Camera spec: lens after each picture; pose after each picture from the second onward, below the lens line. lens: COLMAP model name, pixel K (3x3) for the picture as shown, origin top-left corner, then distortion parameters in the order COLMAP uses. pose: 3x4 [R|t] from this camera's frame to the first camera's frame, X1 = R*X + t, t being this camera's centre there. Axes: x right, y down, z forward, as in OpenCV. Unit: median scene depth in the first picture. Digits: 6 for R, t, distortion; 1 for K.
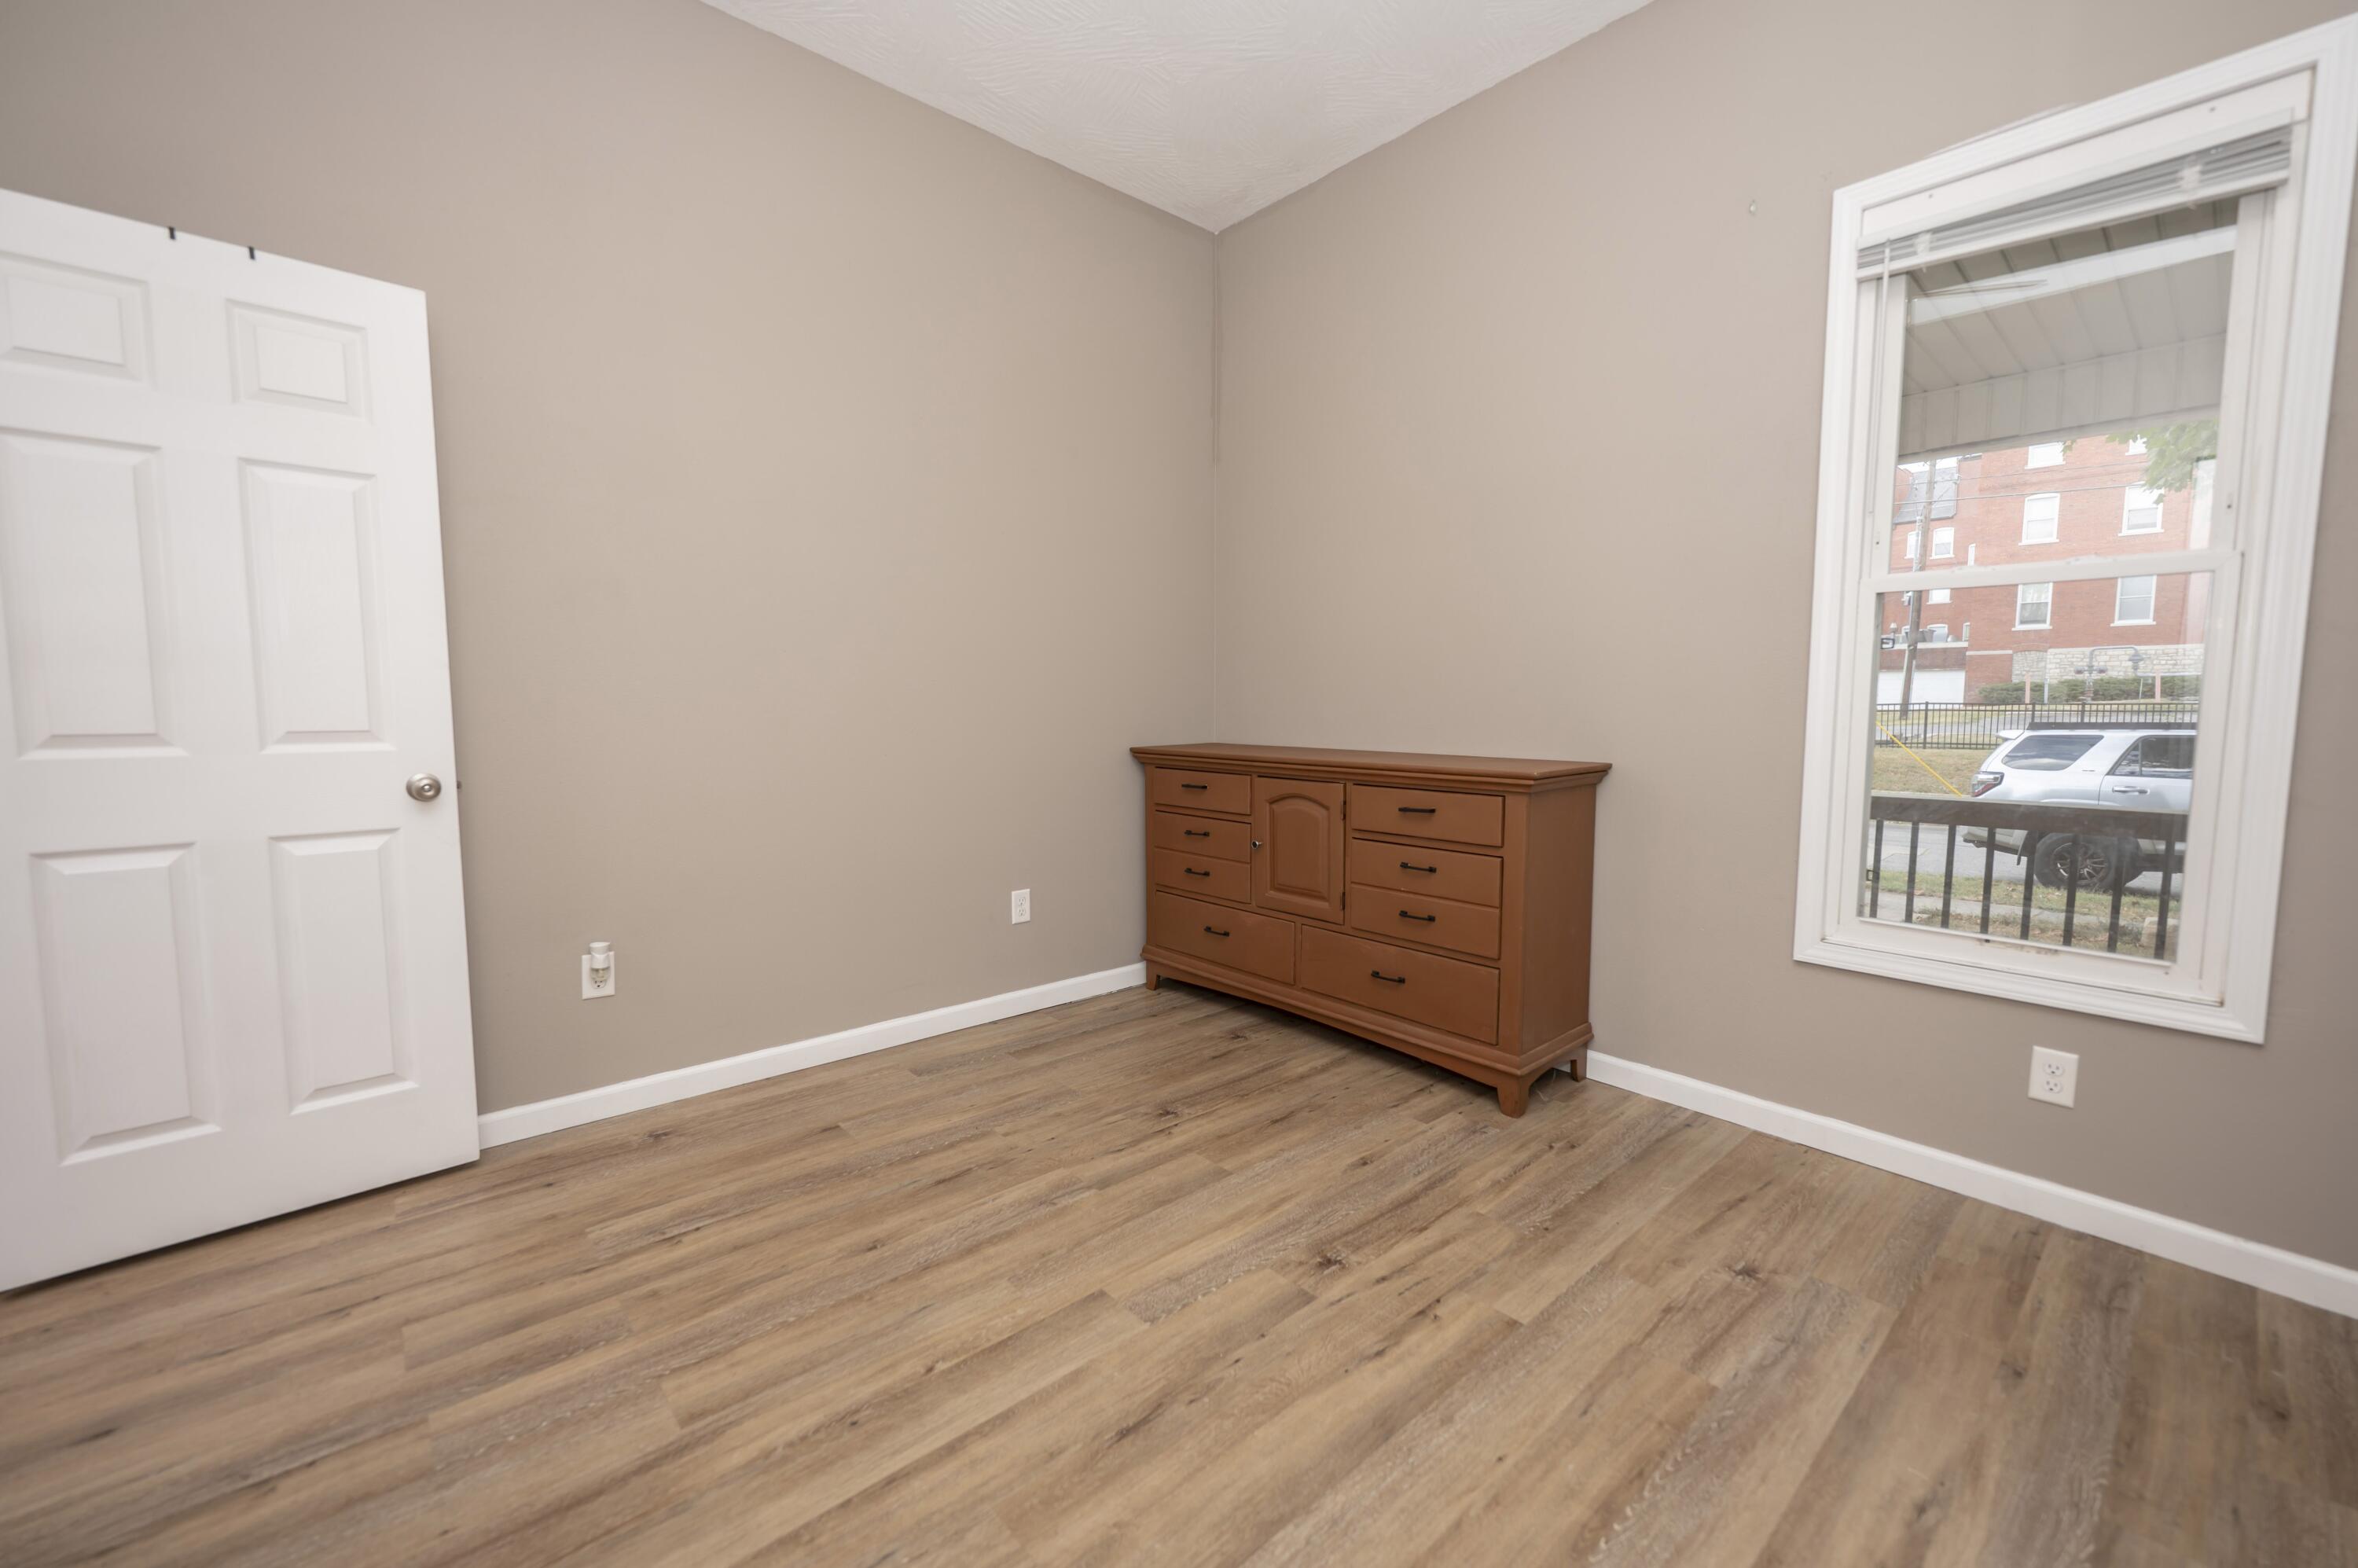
lens RADIAL K [[958.8, 0, 1202.9], [0, 958.8, 784.2], [0, 0, 1]] dist [0.001173, -0.000187]
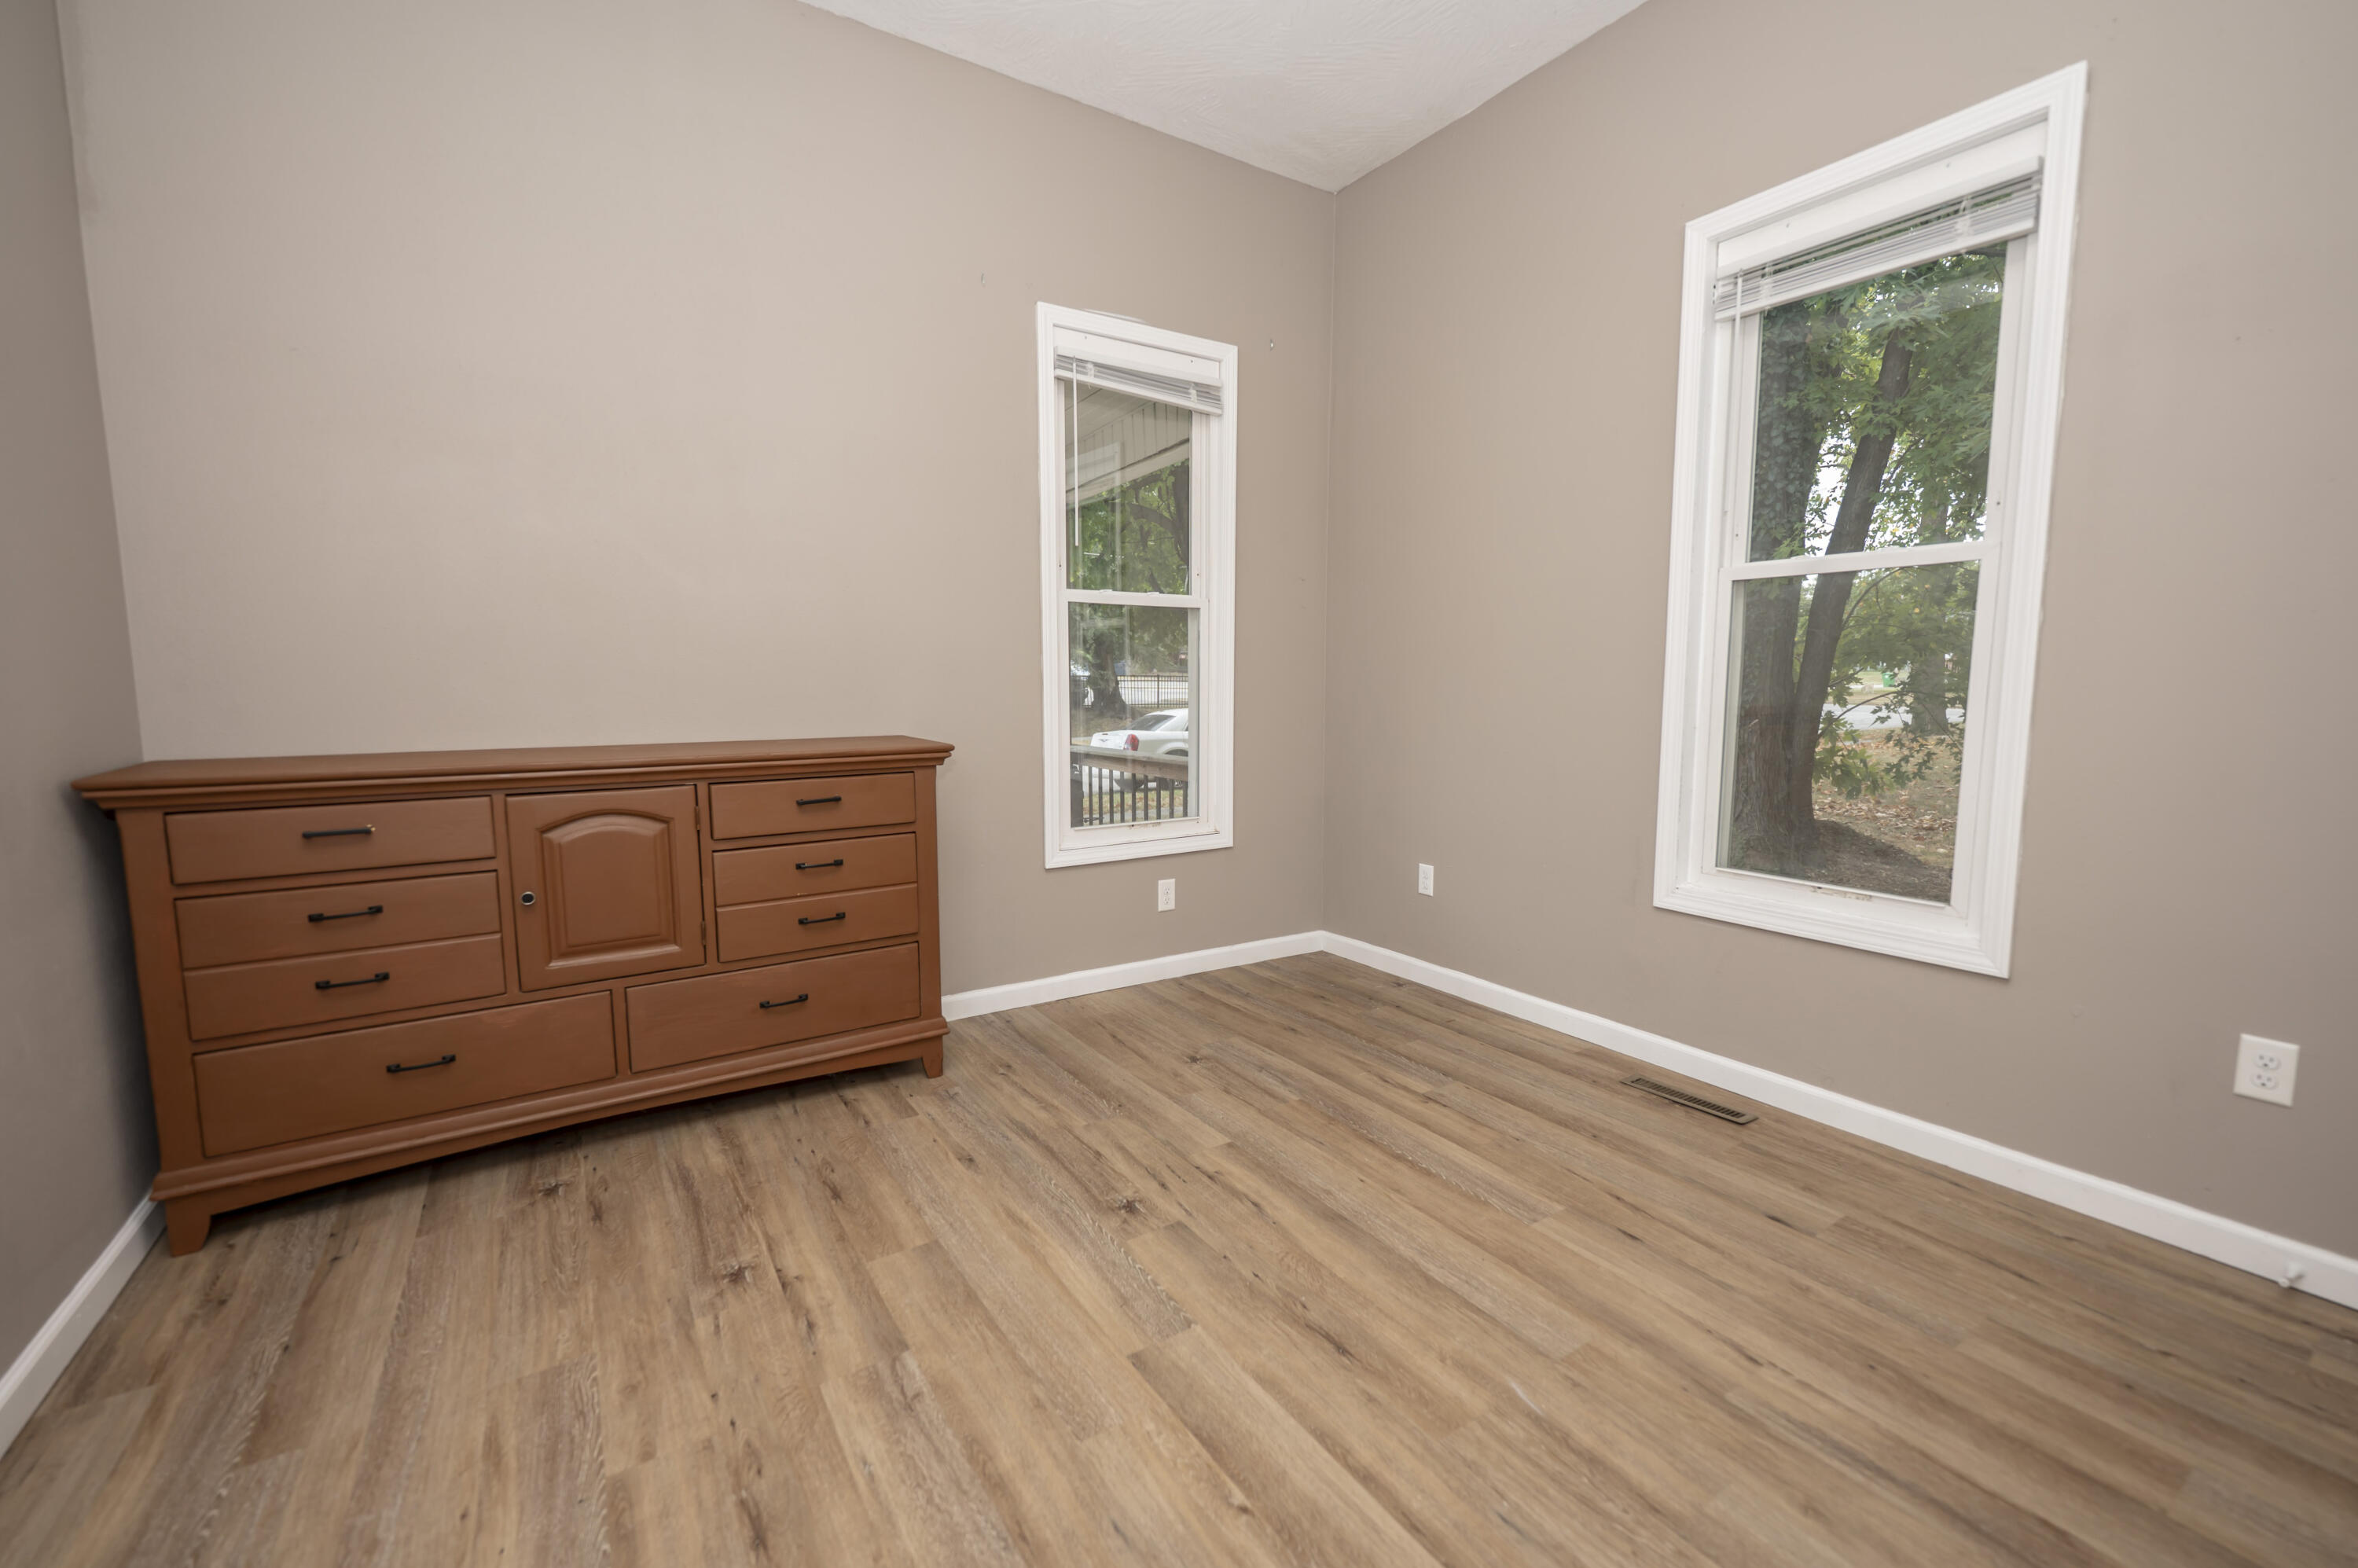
lens RADIAL K [[958.8, 0, 1193.0], [0, 958.8, 784.7], [0, 0, 1]] dist [0.001173, -0.000187]
pose [[0.147989, -0.110980, 0.982742, -0.777942], [0.087896, 0.991228, 0.098703, -0.058207], [-0.985075, 0.071772, 0.156446, 0.669223]]
